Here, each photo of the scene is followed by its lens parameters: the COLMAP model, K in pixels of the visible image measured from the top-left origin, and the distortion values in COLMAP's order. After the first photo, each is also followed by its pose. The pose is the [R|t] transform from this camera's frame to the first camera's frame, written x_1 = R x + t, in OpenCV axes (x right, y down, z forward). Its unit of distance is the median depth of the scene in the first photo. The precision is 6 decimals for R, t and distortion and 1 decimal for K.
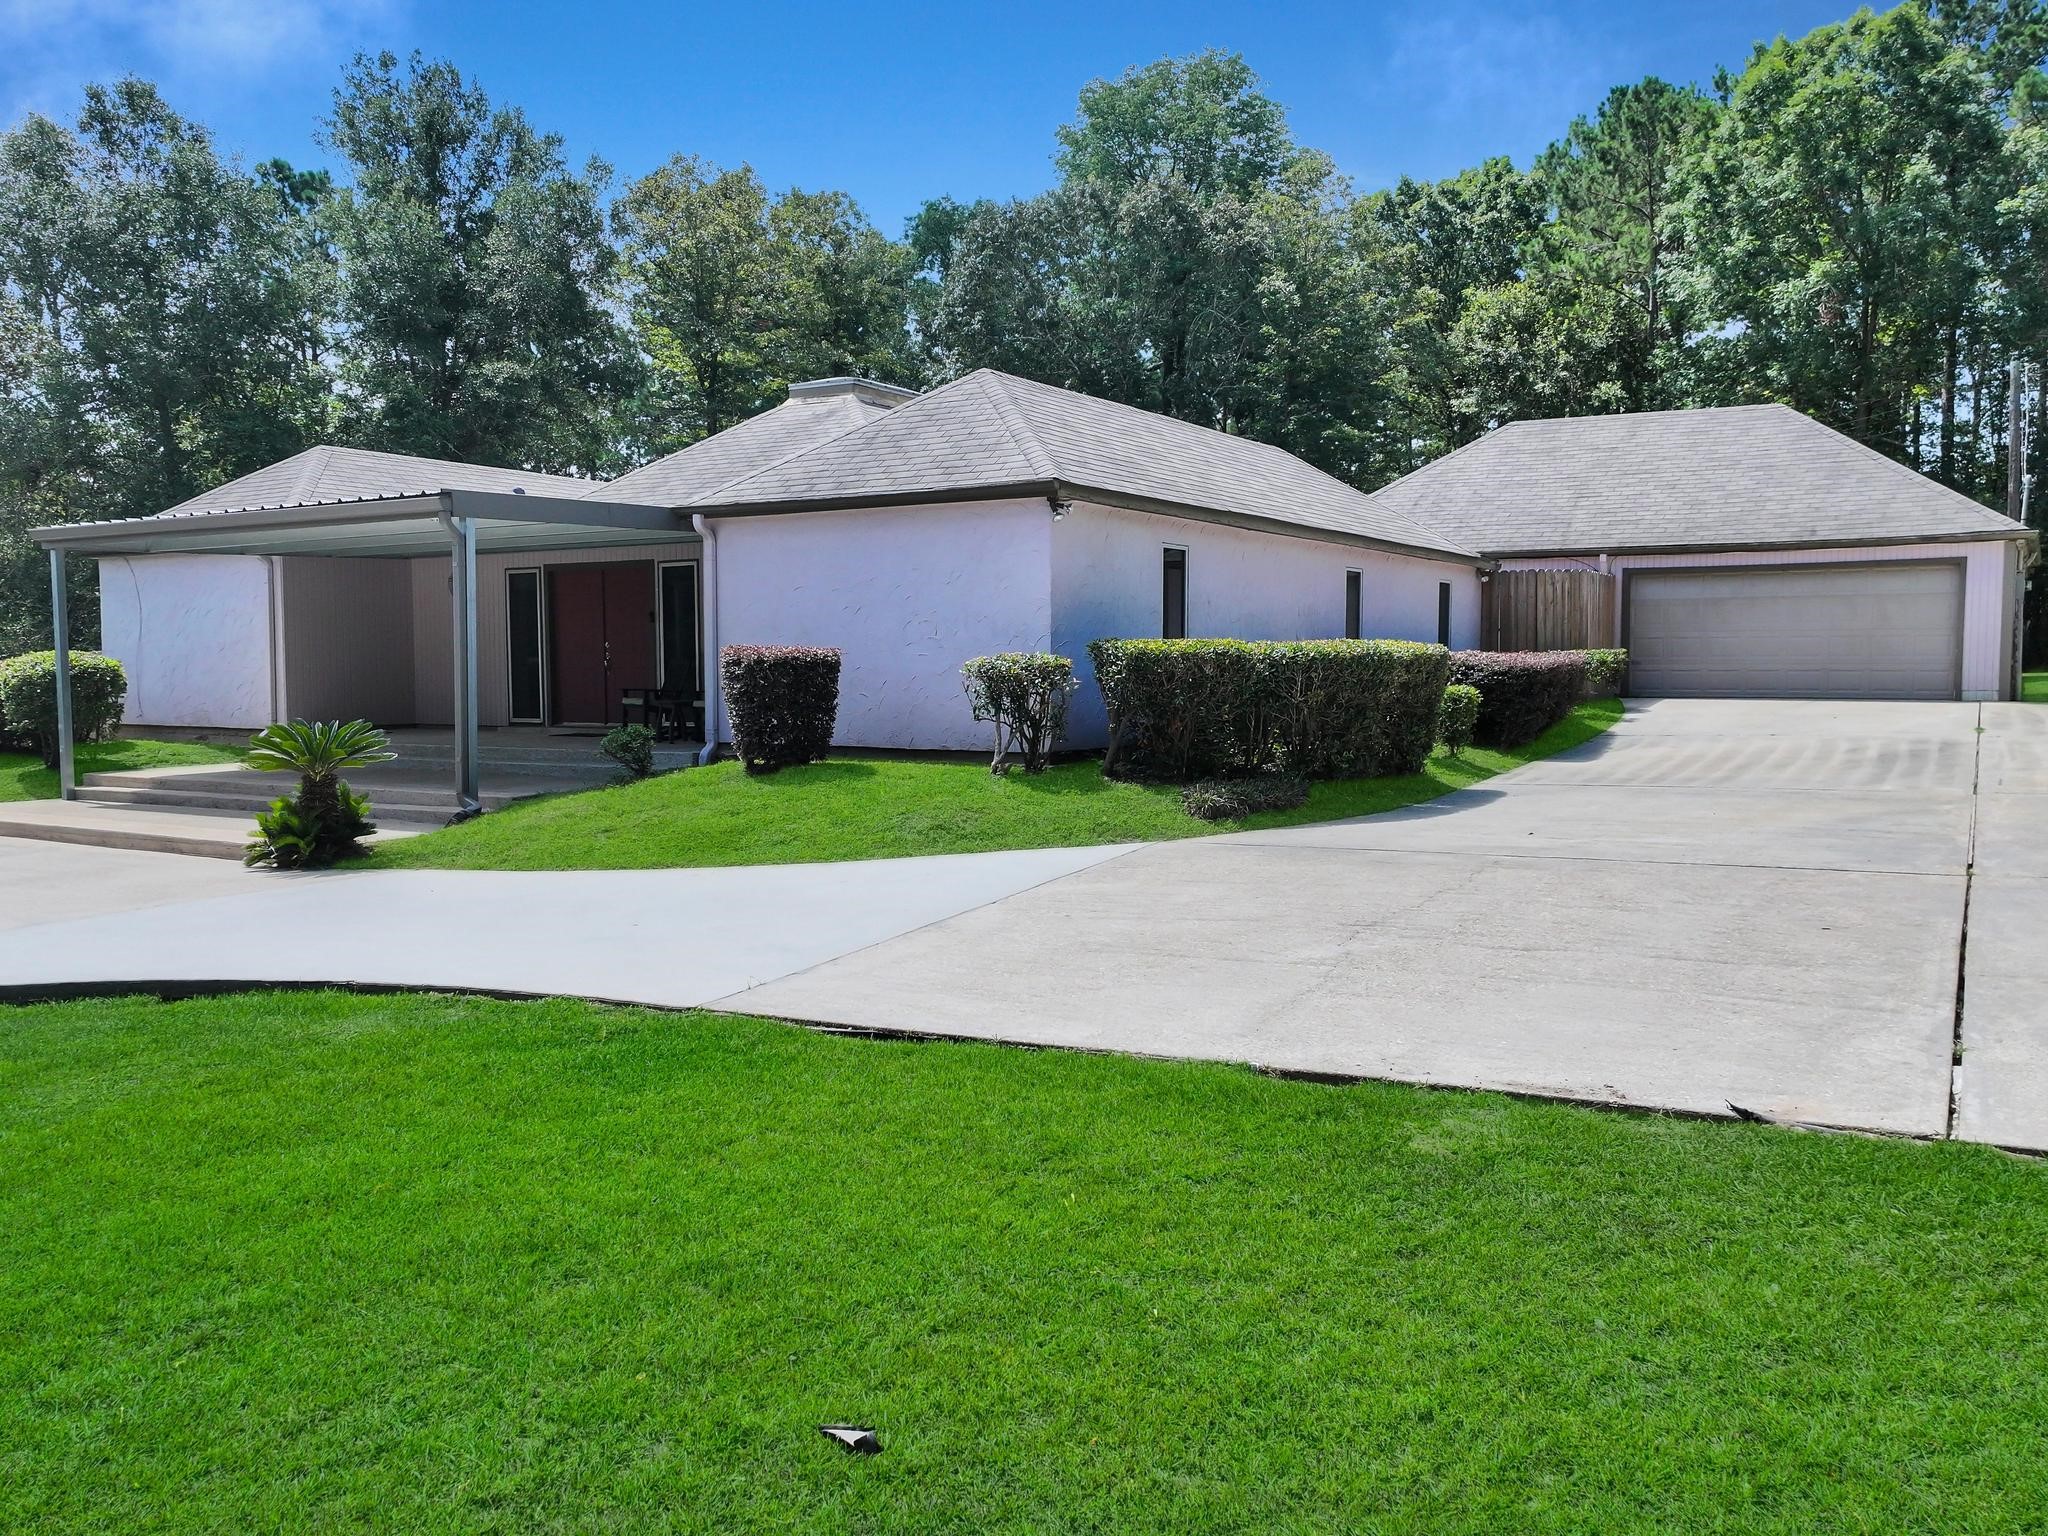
lens RADIAL K [[1674.5, 0, 1031.5], [0, 1674.5, 762.9], [0, 0, 1]] dist [-0.000110, 0.006821]
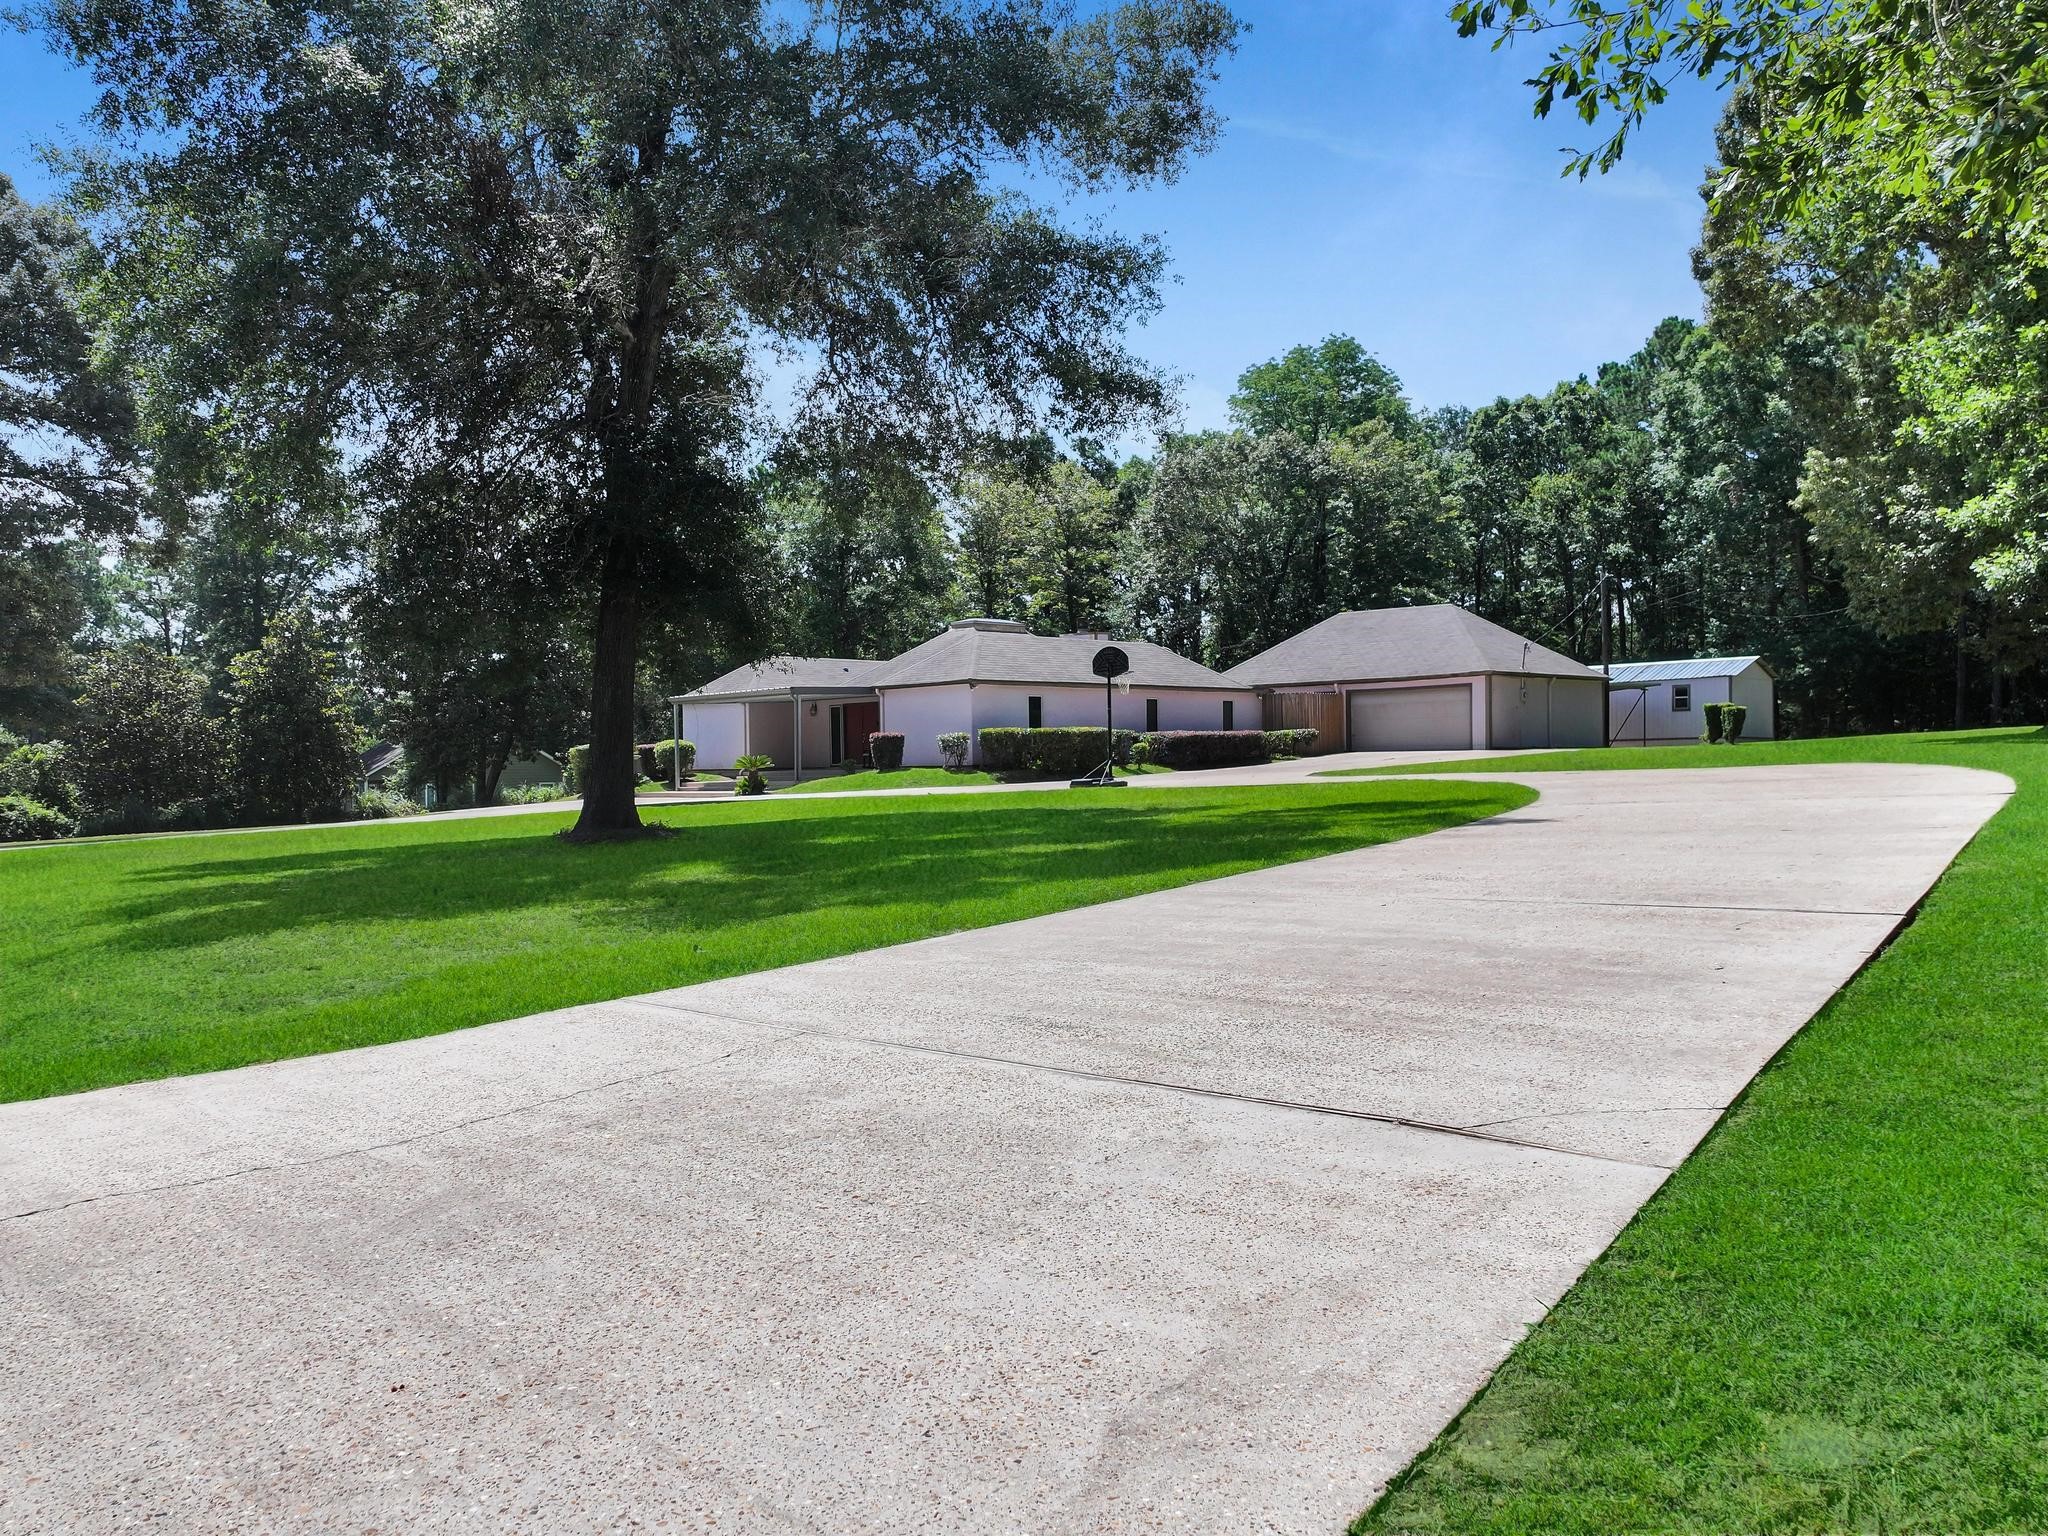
lens RADIAL K [[1674.5, 0, 1031.5], [0, 1674.5, 762.9], [0, 0, 1]] dist [-0.000110, 0.006821]
pose [[0.964696, -0.014230, -0.262982, 0.580868], [-0.000973, 0.998340, -0.057587, 0.104149], [0.263365, 0.055810, 0.963081, -1.217699]]
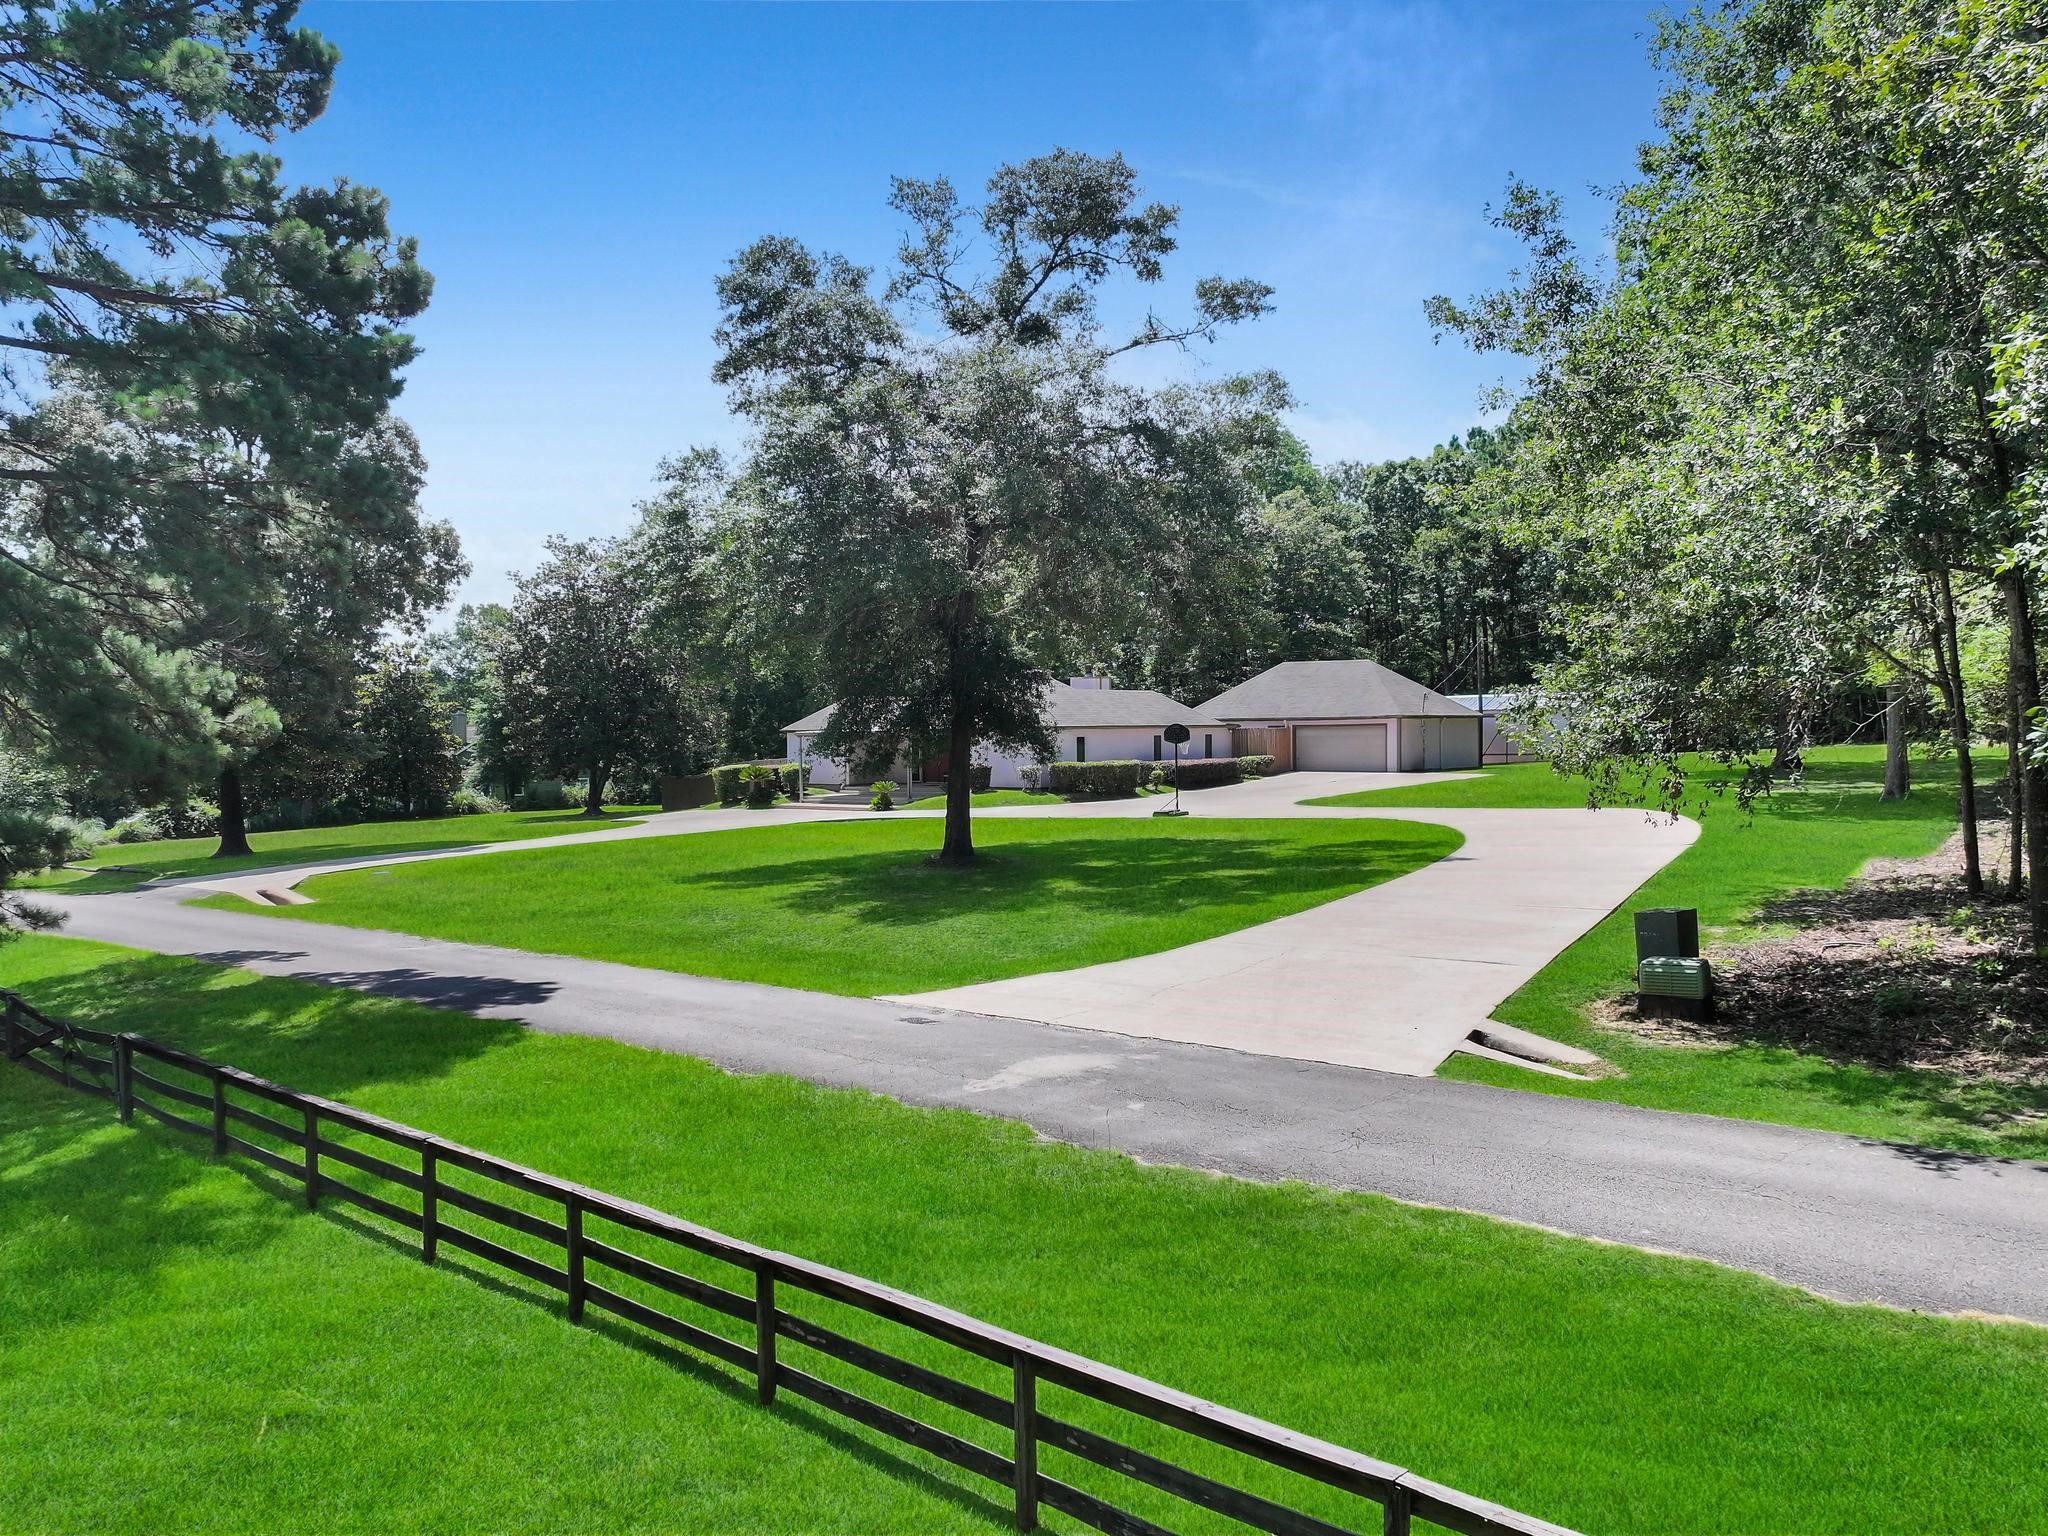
lens RADIAL K [[1674.5, 0, 1031.5], [0, 1674.5, 762.9], [0, 0, 1]] dist [-0.000110, 0.006821]
pose [[0.982817, -0.009540, -0.184334, 0.490566], [0.002801, 0.999319, -0.036788, 0.054814], [0.184560, 0.035639, 0.982175, -2.027508]]
